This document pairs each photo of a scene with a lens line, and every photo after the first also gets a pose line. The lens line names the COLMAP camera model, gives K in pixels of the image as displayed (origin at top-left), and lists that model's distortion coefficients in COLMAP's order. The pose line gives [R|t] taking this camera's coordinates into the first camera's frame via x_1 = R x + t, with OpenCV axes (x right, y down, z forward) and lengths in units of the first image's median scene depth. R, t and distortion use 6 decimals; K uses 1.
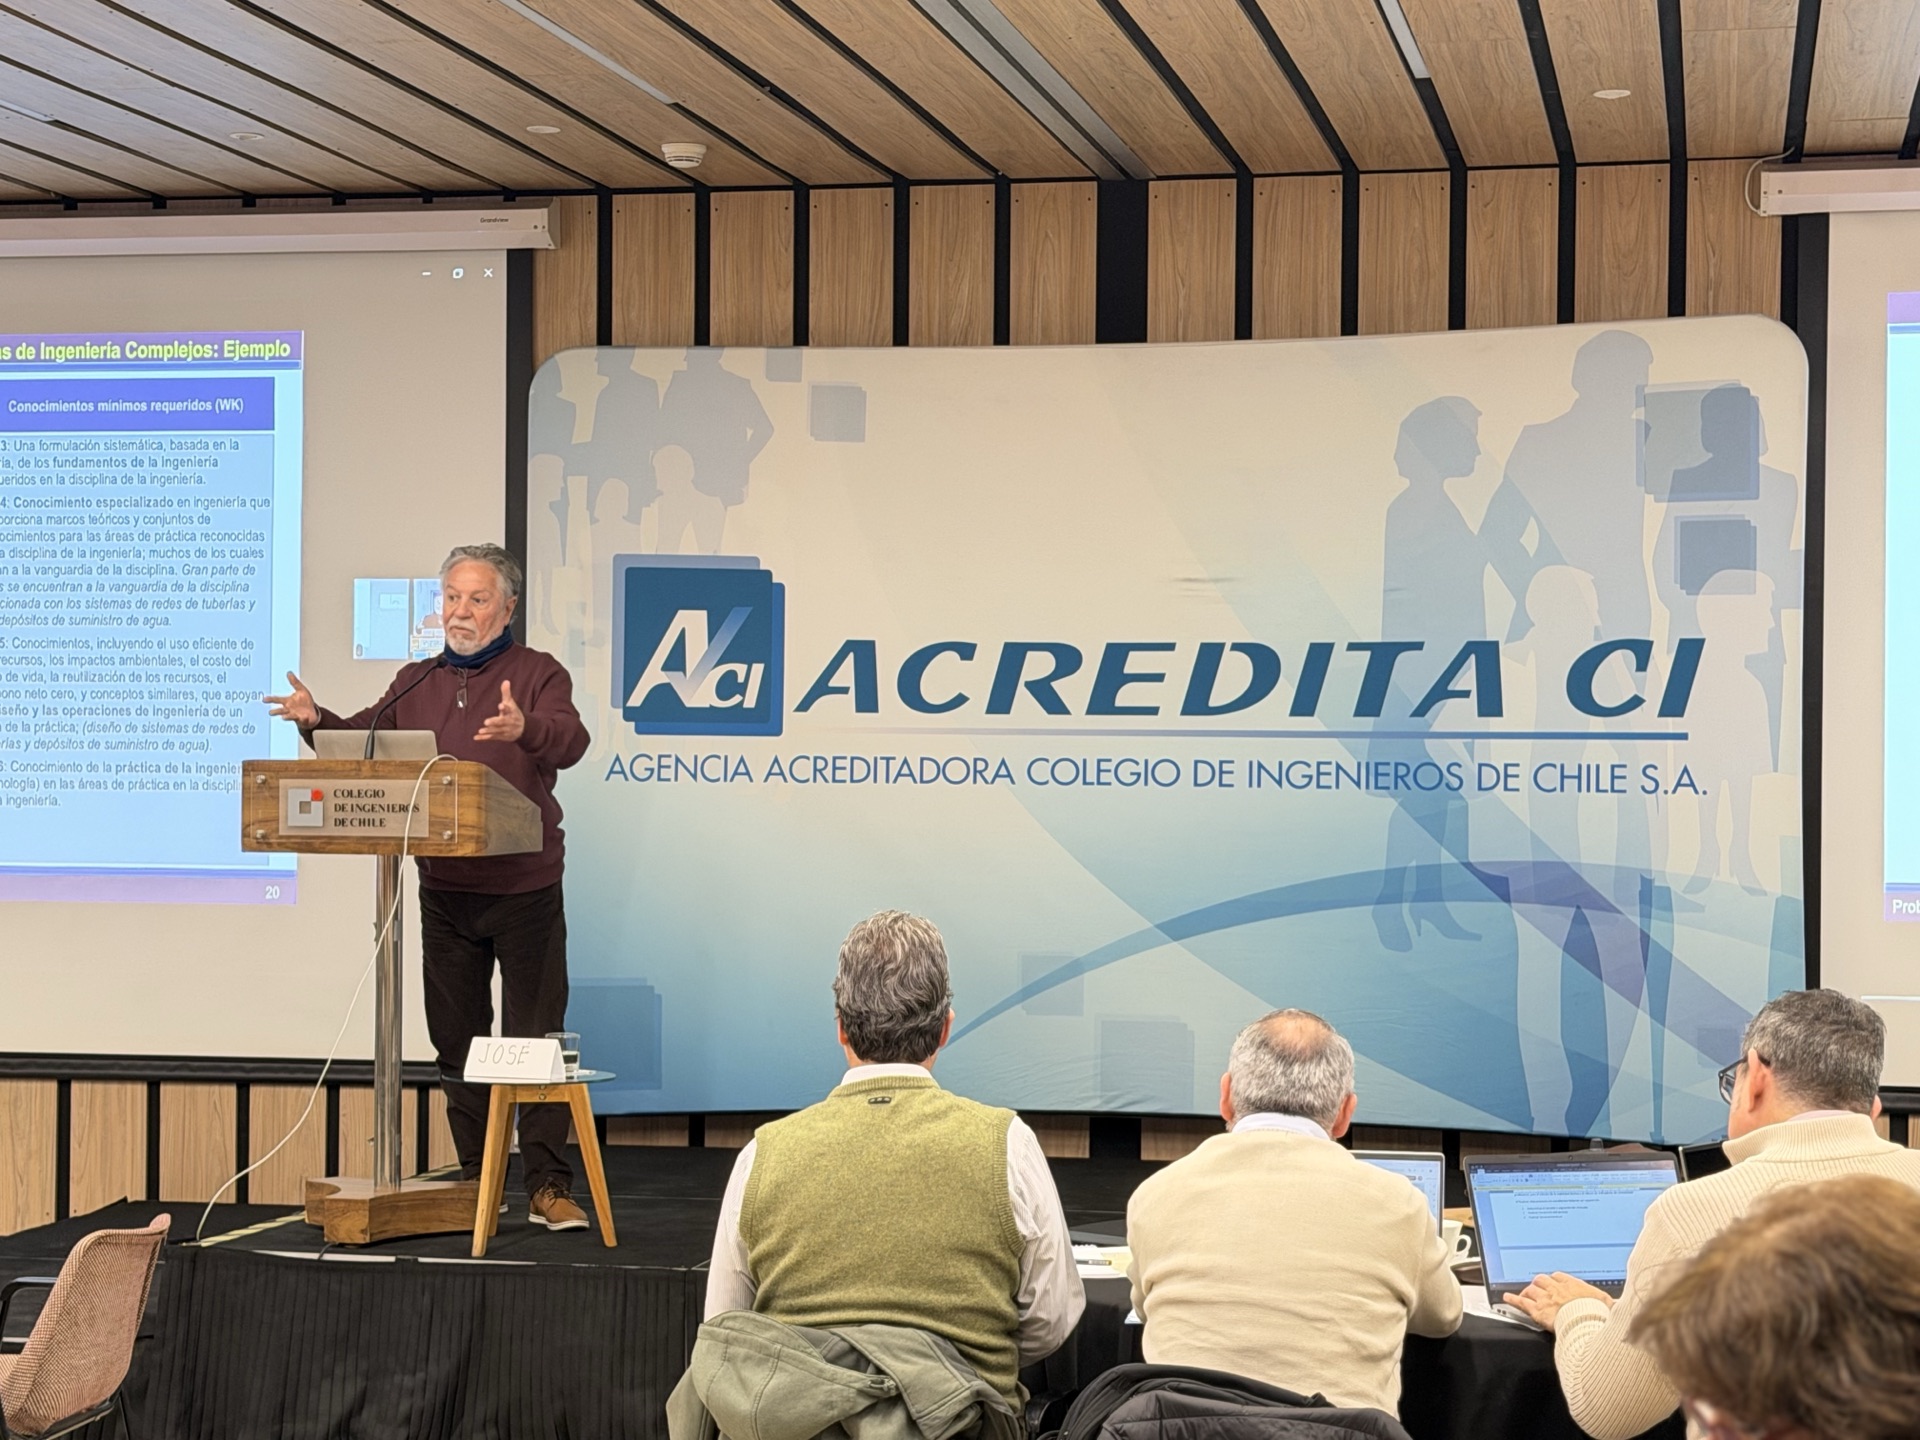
lens RADIAL K [[3624.6, 0, 945.2], [0, 3624.6, 750.2], [0, 0, 1]] dist [0.142934, 0.000000]
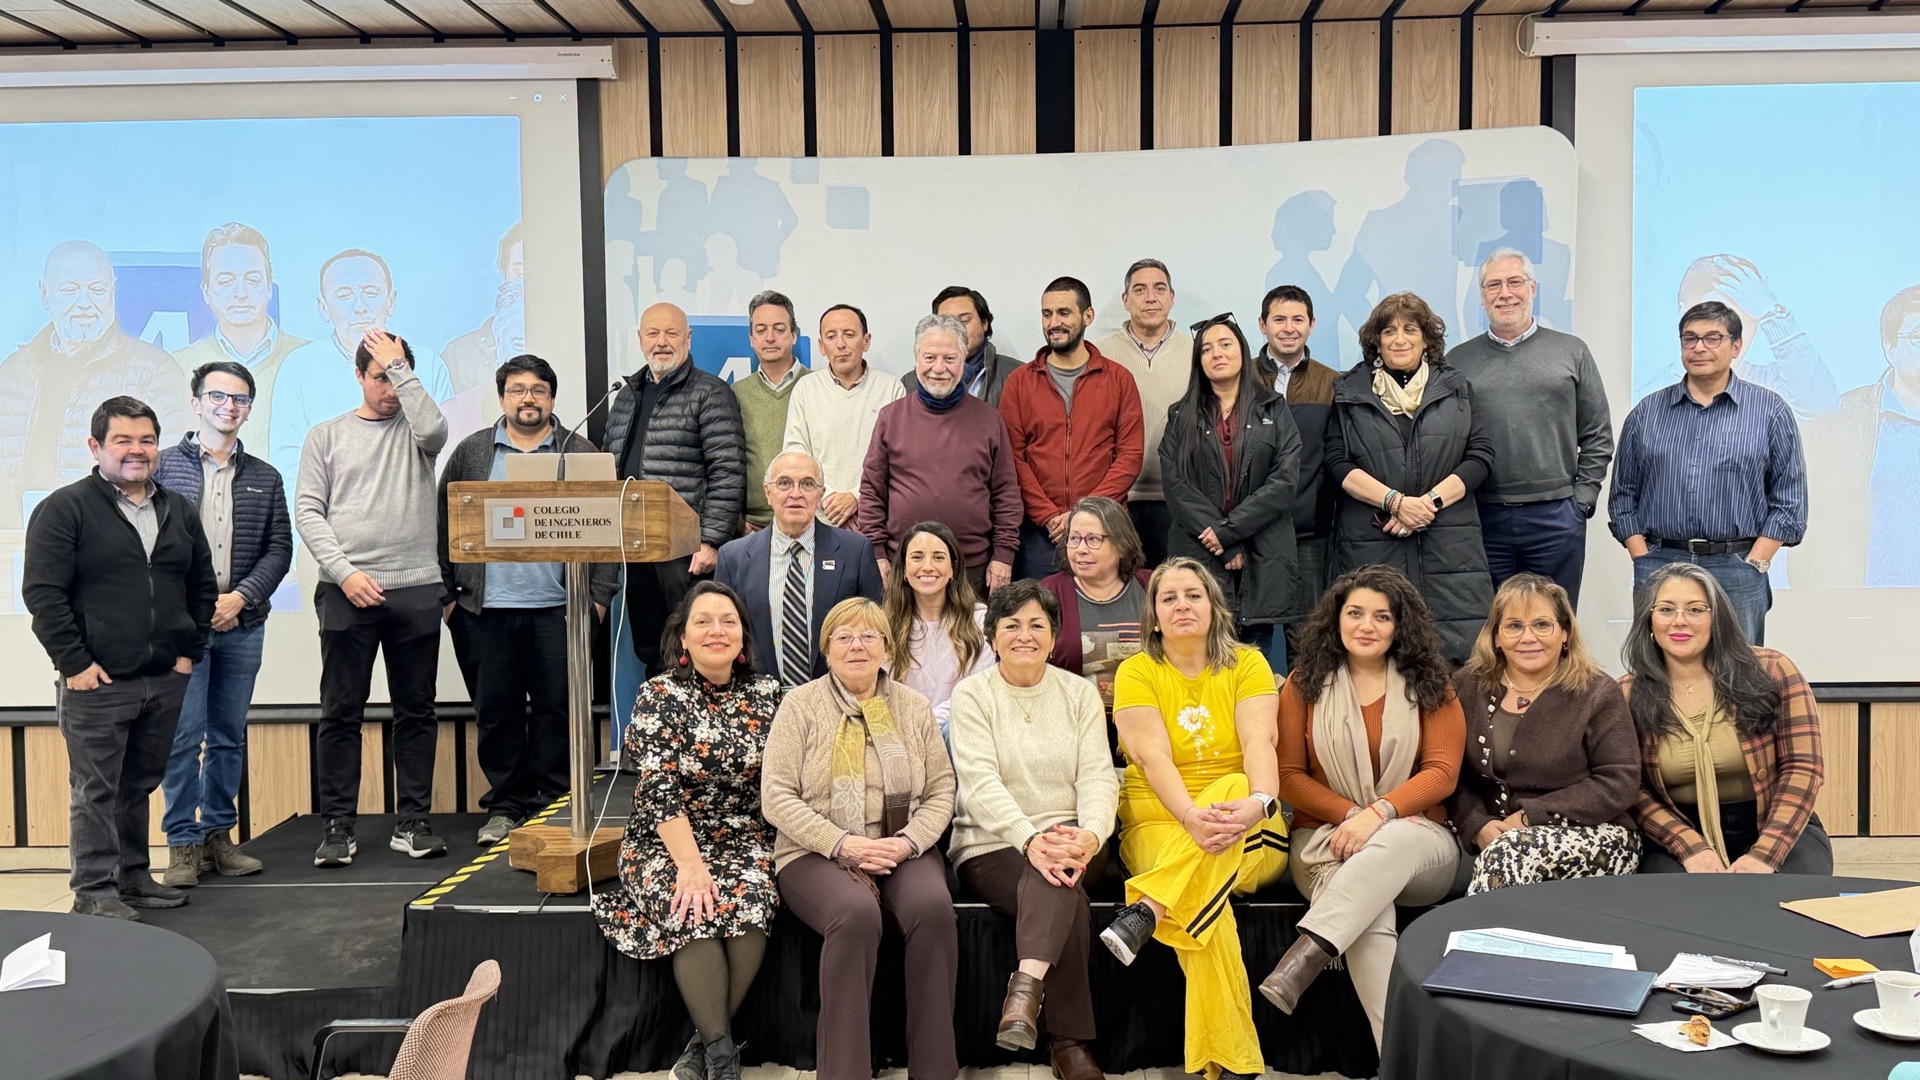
lens RADIAL K [[1892.6, 0, 961.0], [0, 1892.6, 550.7], [0, 0, 1]] dist [0.109468, 0.000000]
pose [[0.984284, -0.029794, 0.174063, -0.115850], [0.020281, 0.998215, 0.056182, -0.005555], [-0.175426, -0.051769, 0.983131, 0.313205]]
